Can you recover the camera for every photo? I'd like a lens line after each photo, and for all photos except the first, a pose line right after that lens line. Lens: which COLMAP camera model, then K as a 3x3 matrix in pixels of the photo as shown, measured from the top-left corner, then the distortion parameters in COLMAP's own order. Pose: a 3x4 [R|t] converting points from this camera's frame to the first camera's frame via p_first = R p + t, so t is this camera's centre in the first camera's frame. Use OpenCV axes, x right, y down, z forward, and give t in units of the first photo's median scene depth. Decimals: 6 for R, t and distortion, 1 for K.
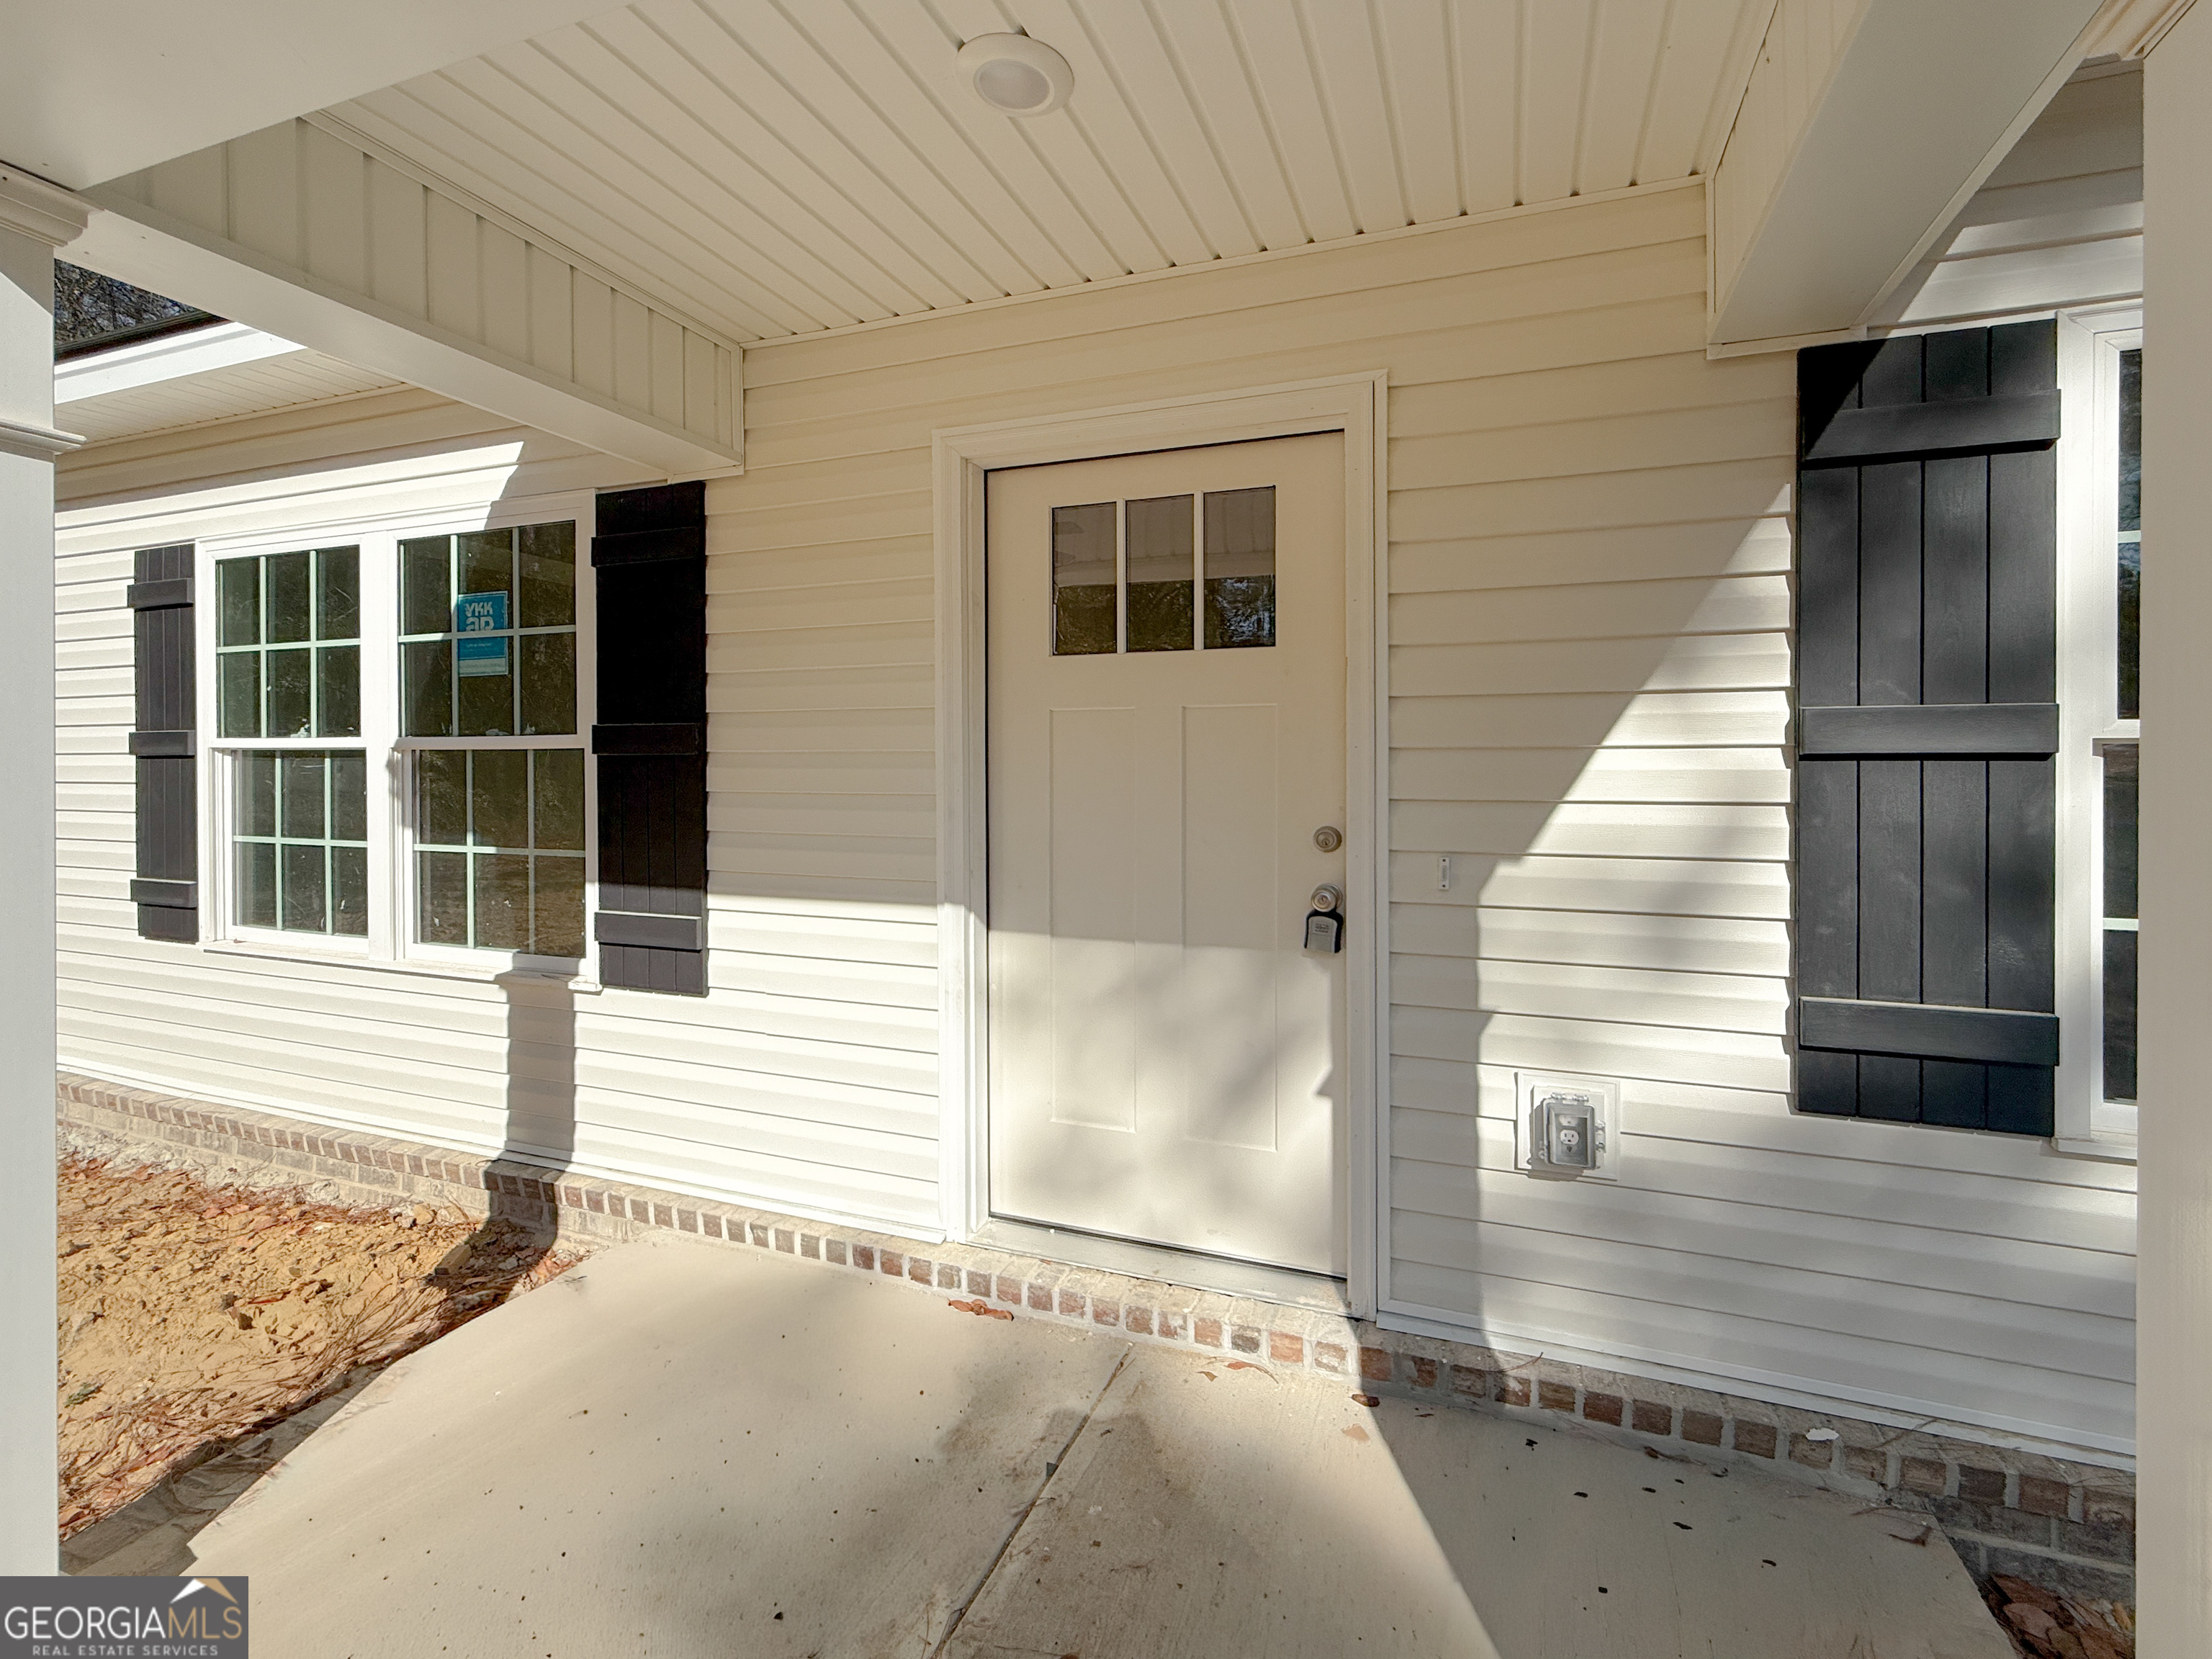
lens RADIAL K [[906.2, 0, 1072.2], [0, 906.2, 769.4], [0, 0, 1]] dist [0.000405, 0.000175]
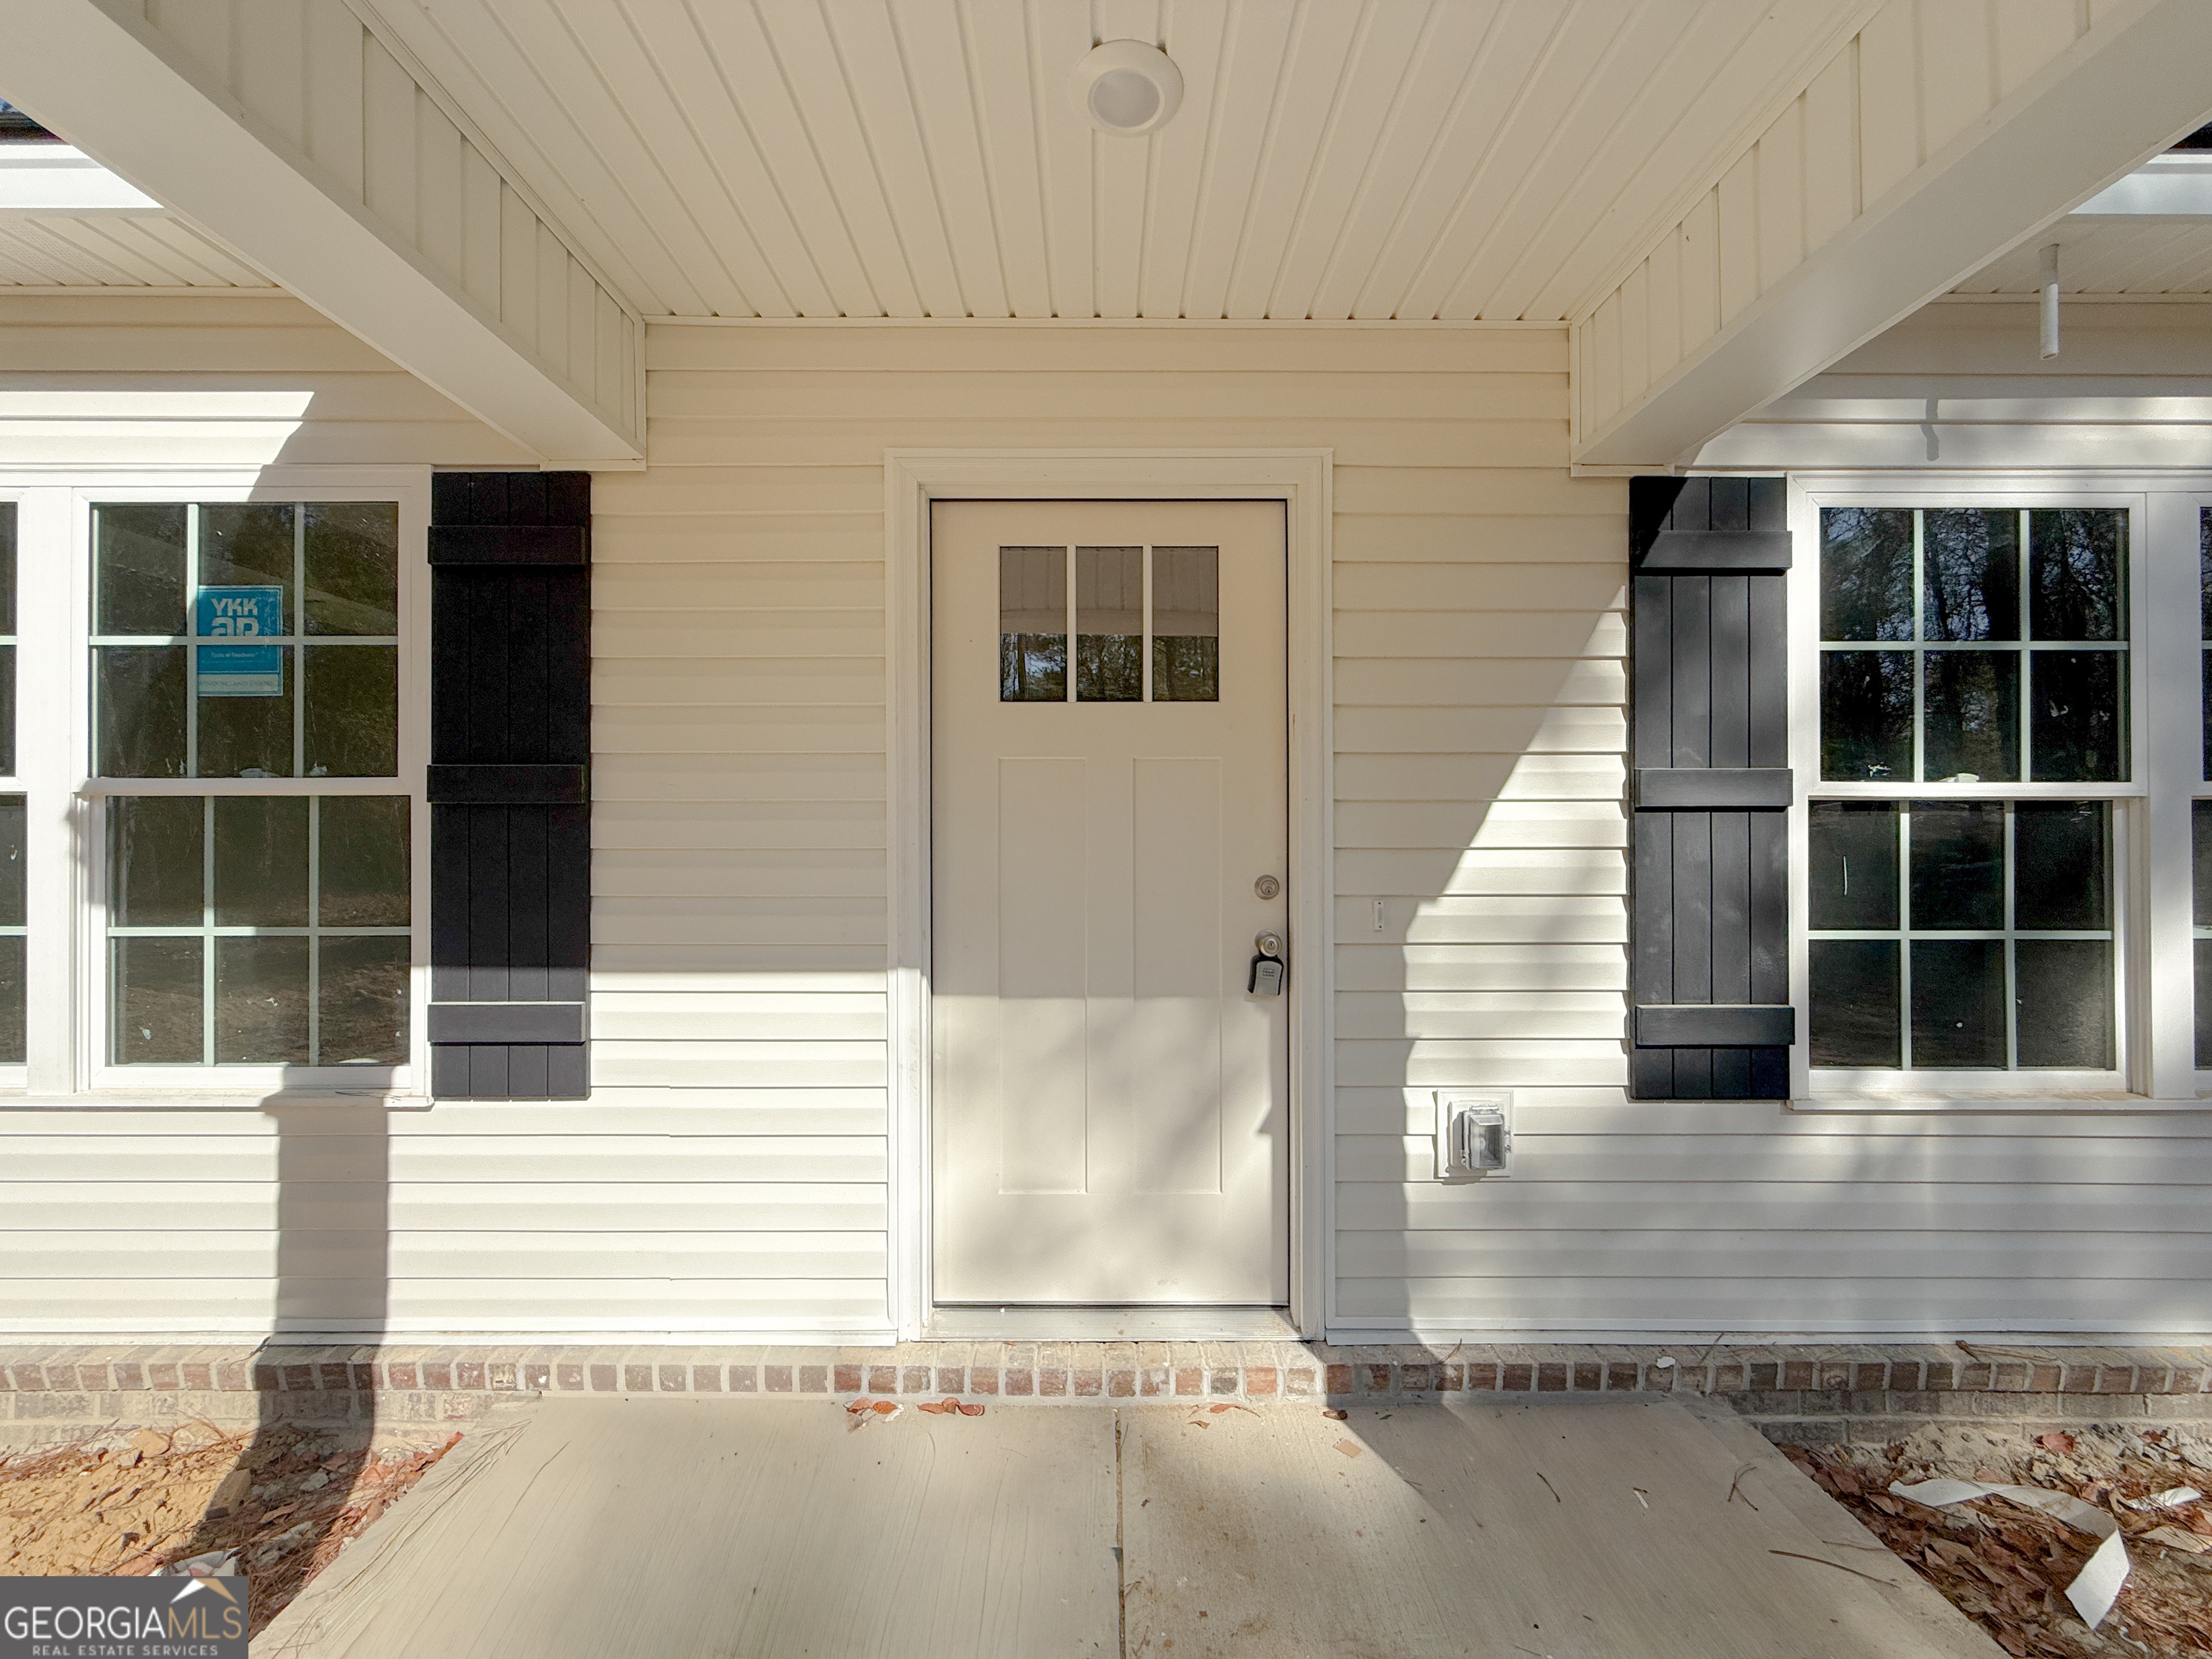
lens RADIAL K [[918.1, 0, 996.0], [0, 918.1, 823.5], [0, 0, 1]] dist [-0.000052, 0.000389]
pose [[0.944129, -0.000487, 0.329575, -0.350683], [0.004371, 0.999929, -0.011044, 0.013255], [-0.329546, 0.011868, 0.944065, 0.095774]]
